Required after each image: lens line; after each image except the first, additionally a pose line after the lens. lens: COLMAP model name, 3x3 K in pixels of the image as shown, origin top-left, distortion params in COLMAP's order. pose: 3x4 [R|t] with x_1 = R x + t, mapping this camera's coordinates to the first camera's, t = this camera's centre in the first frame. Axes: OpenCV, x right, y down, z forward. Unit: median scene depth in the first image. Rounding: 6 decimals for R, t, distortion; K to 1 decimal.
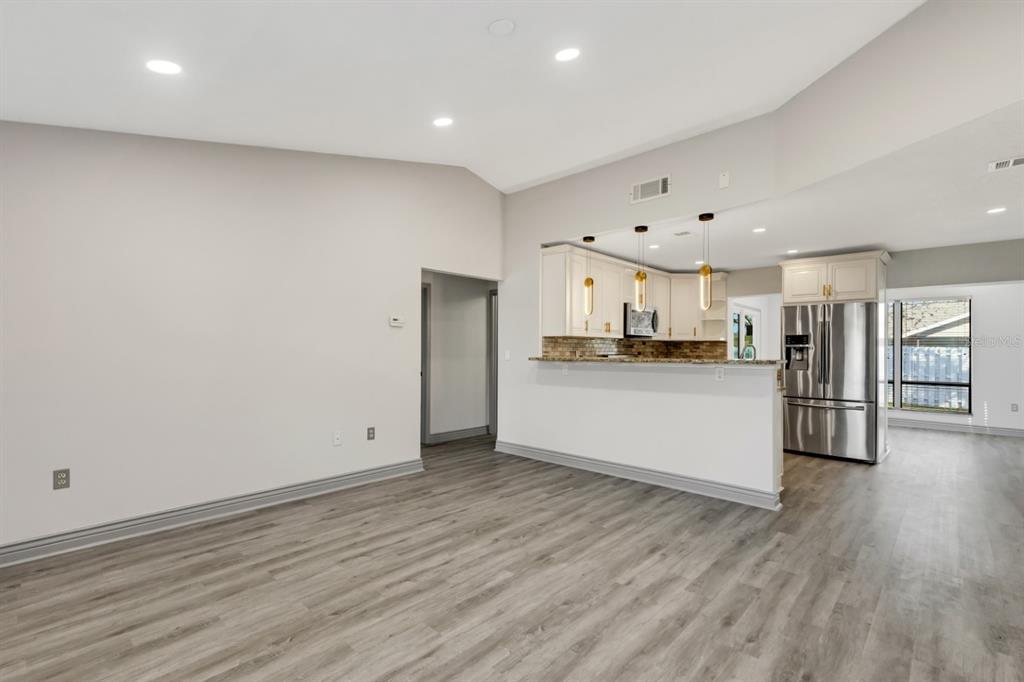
lens RADIAL K [[473.6, 0, 513.5], [0, 473.6, 343.8], [0, 0, 1]] dist [0.008040, -0.000401]
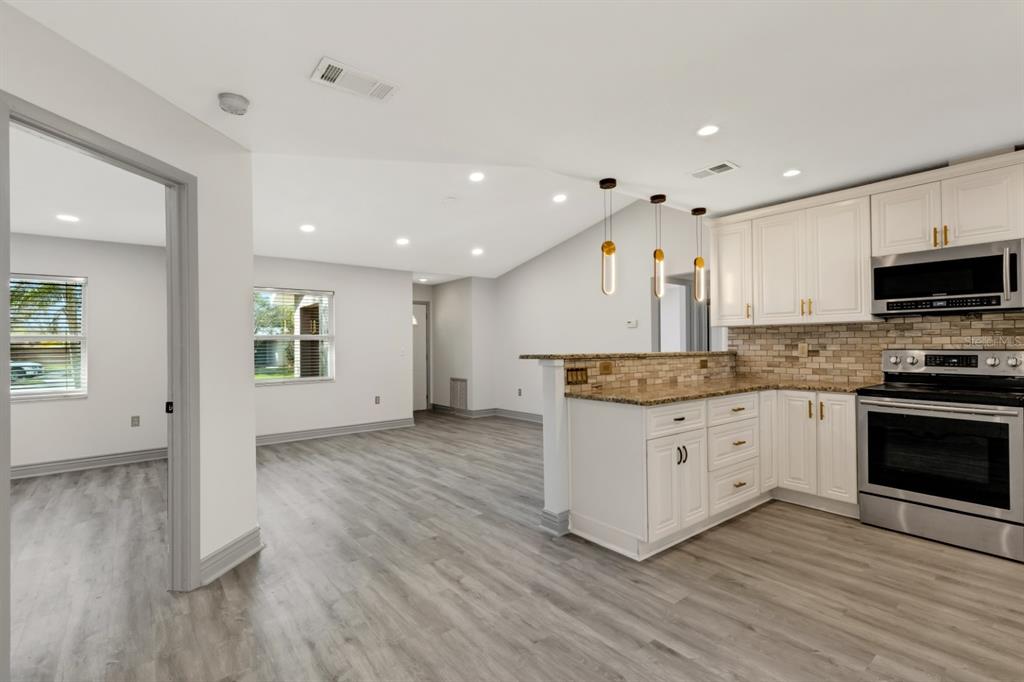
lens RADIAL K [[473.6, 0, 513.5], [0, 473.6, 343.8], [0, 0, 1]] dist [0.008040, -0.000401]
pose [[-0.147589, -0.008515, -0.989012, 1.535237], [0.021000, 0.999711, -0.011741, 0.025228], [0.988826, -0.022502, -0.147368, 1.177122]]
